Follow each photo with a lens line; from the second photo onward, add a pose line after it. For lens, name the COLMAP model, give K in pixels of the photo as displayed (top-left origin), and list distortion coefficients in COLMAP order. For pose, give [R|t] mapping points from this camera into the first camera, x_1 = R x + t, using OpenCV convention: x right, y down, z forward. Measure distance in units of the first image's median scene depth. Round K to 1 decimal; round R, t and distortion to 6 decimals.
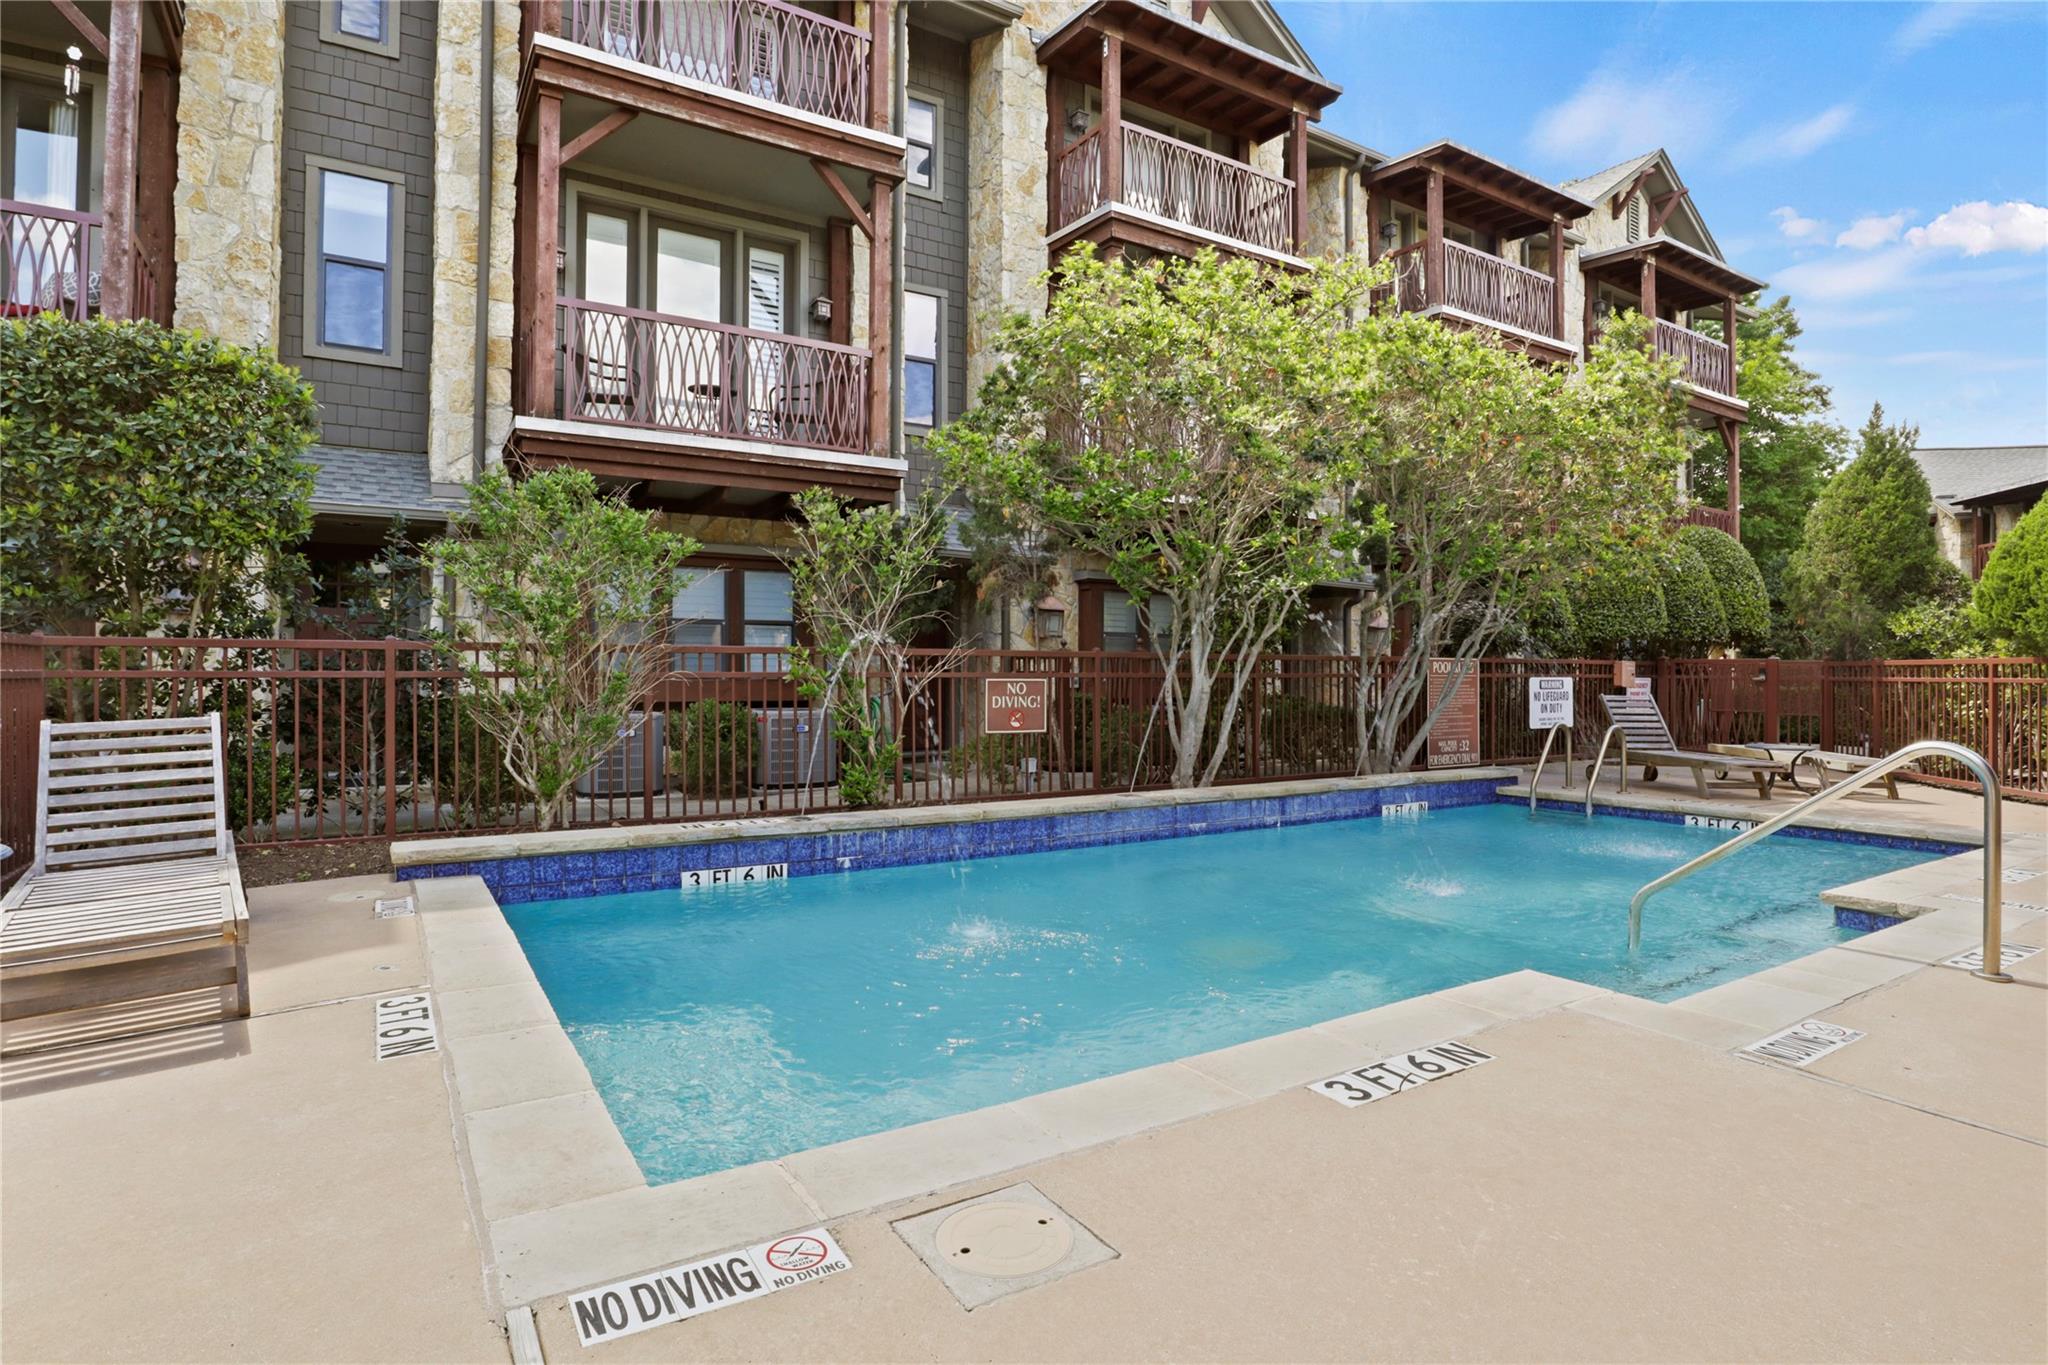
lens RADIAL K [[1030.8, 0, 1028.3], [0, 1030.8, 669.6], [0, 0, 1]] dist [-0.039170, 0.014091]
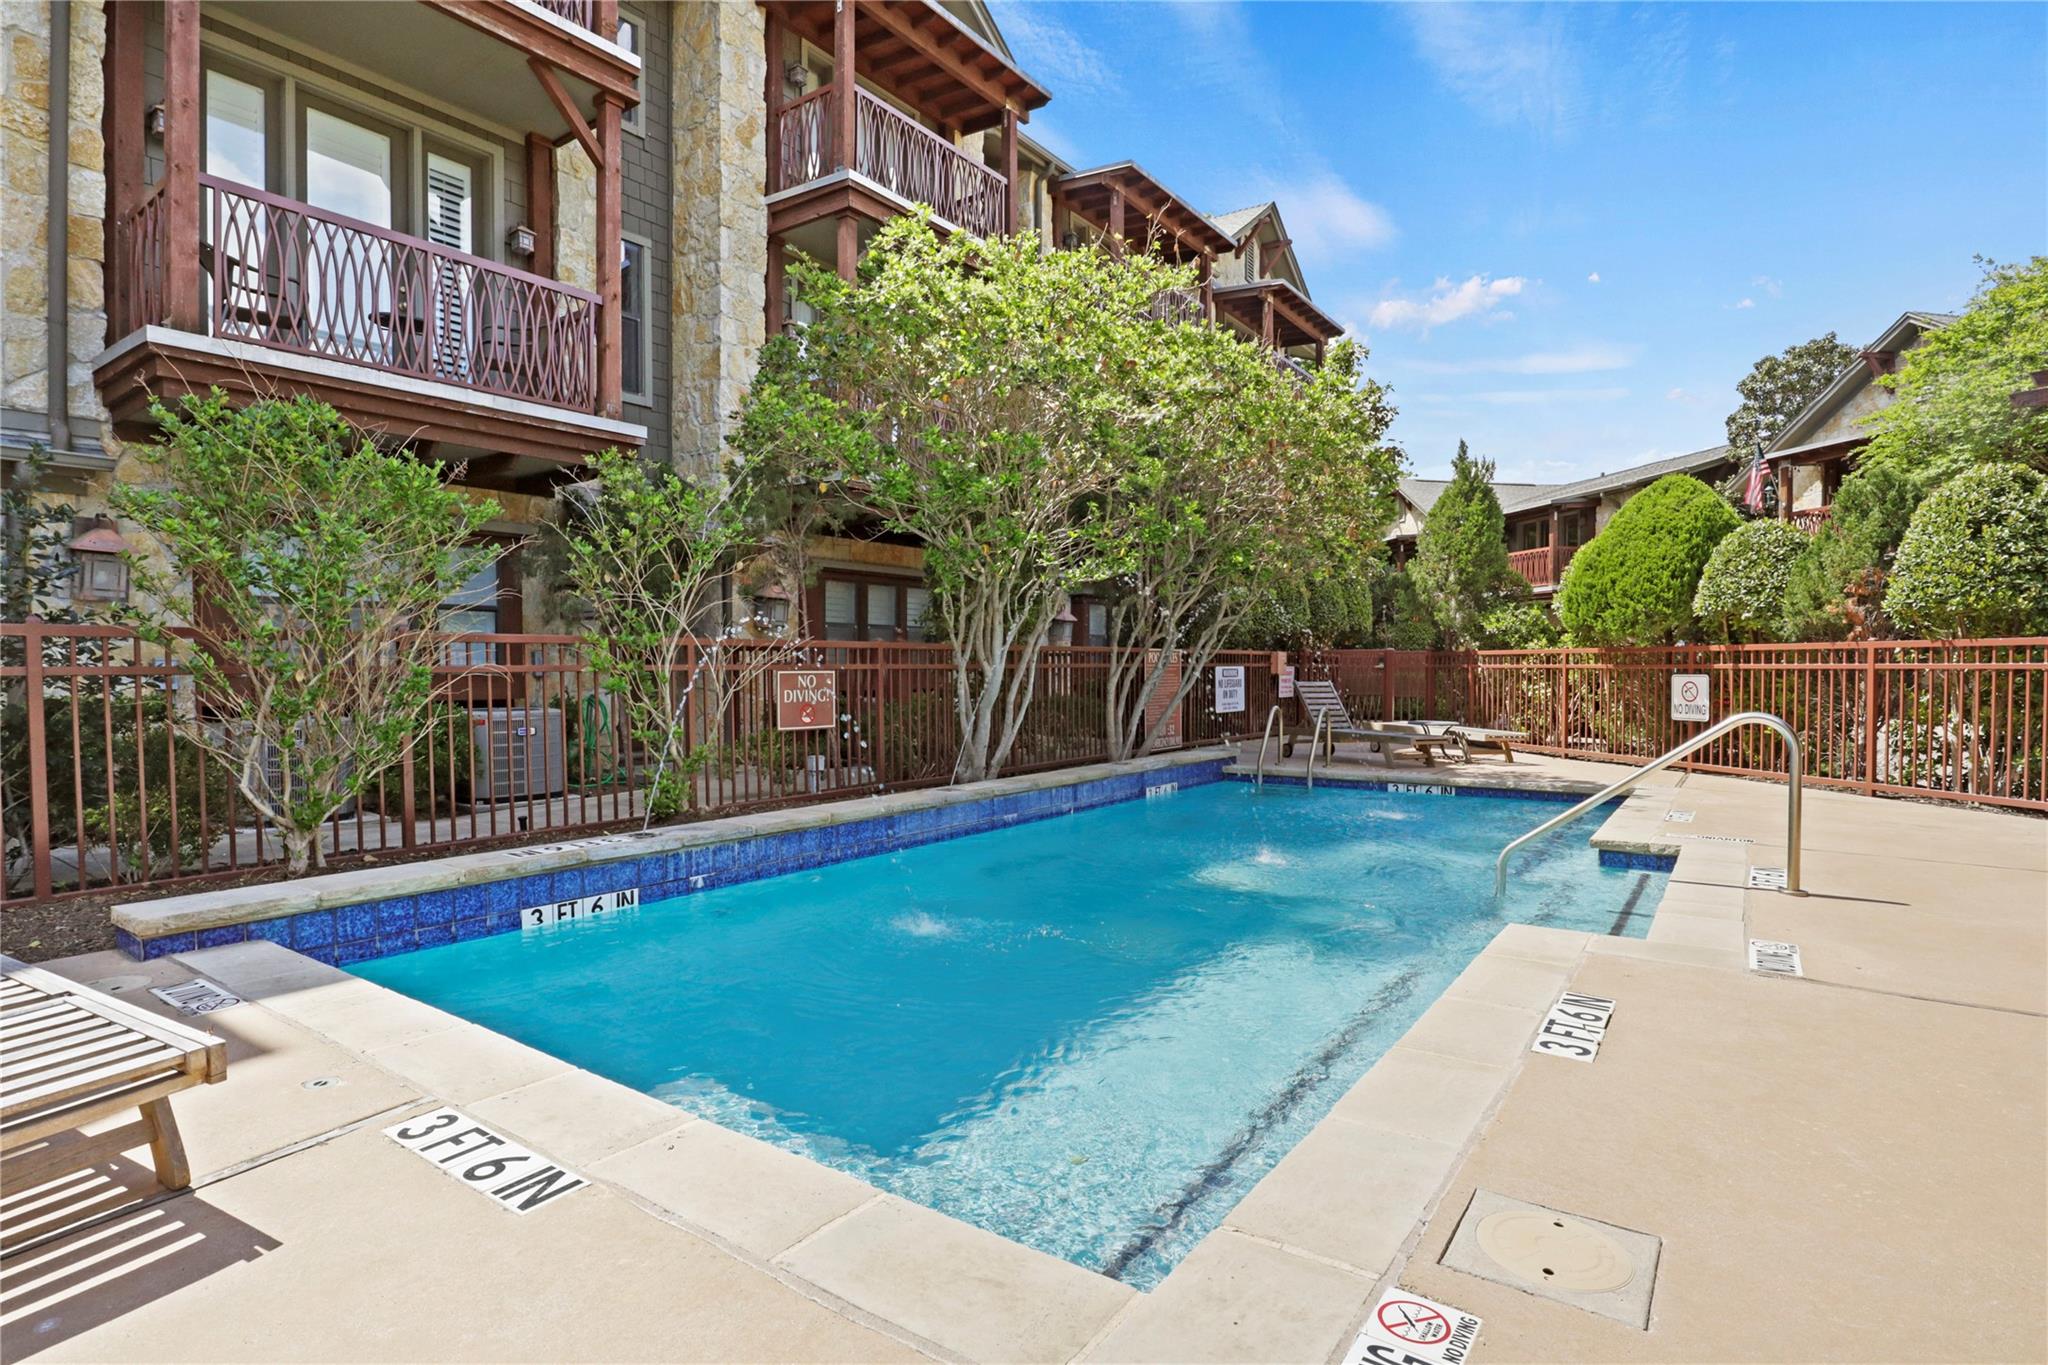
lens RADIAL K [[1025.8, 0, 1021.0], [0, 1025.8, 691.6], [0, 0, 1]] dist [-0.024832, 0.001872]
pose [[0.928559, -0.016027, 0.370839, -0.164642], [0.005669, 0.999563, 0.029004, 0.001536], [-0.371142, -0.024830, 0.928244, 0.063968]]
